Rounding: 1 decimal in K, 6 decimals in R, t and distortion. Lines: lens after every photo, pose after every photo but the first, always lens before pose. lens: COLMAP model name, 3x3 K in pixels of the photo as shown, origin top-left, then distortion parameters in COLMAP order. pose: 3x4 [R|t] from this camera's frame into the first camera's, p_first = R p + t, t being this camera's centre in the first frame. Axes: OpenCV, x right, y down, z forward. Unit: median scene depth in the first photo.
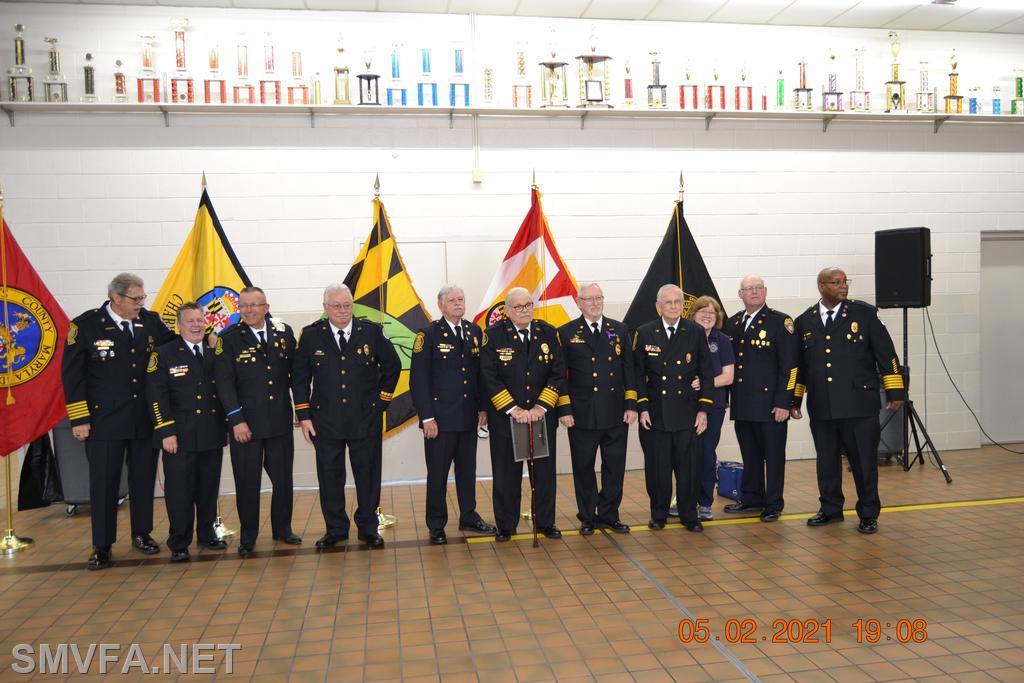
lens RADIAL K [[804.6, 0, 510.5], [0, 804.6, 342.7], [0, 0, 1]] dist [-0.008624, -0.000363]
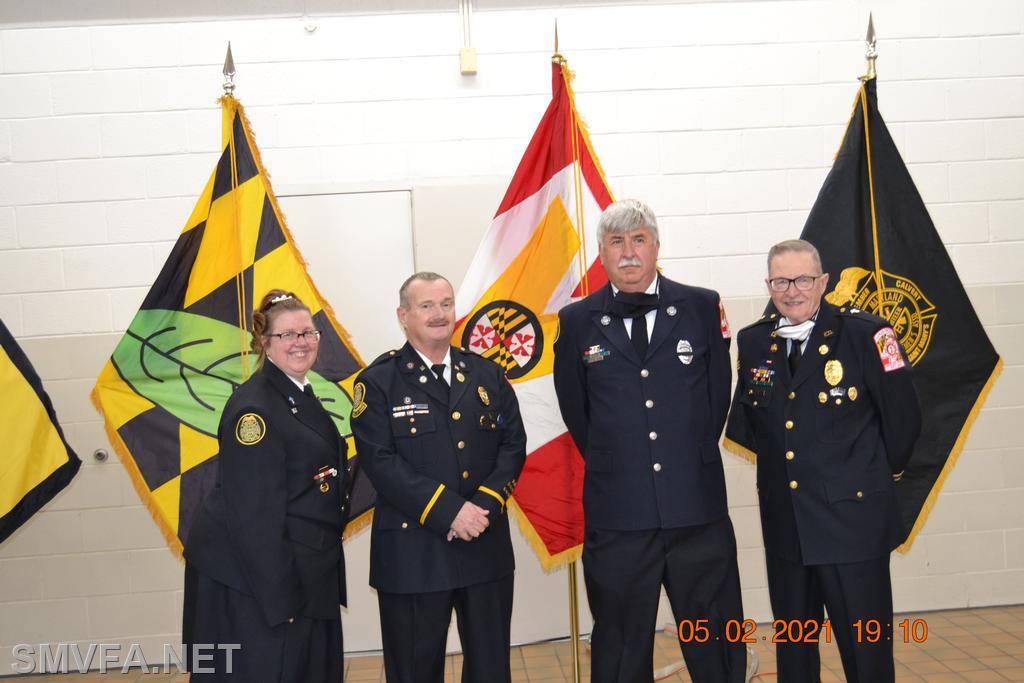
lens RADIAL K [[1158.4, 0, 526.7], [0, 1158.4, 345.8], [0, 0, 1]] dist [-0.009330, -0.013907]
pose [[0.996475, -0.023247, -0.080610, 0.063154], [0.021943, 0.999614, -0.017026, -0.012664], [0.080974, 0.015197, 0.996600, 0.318750]]
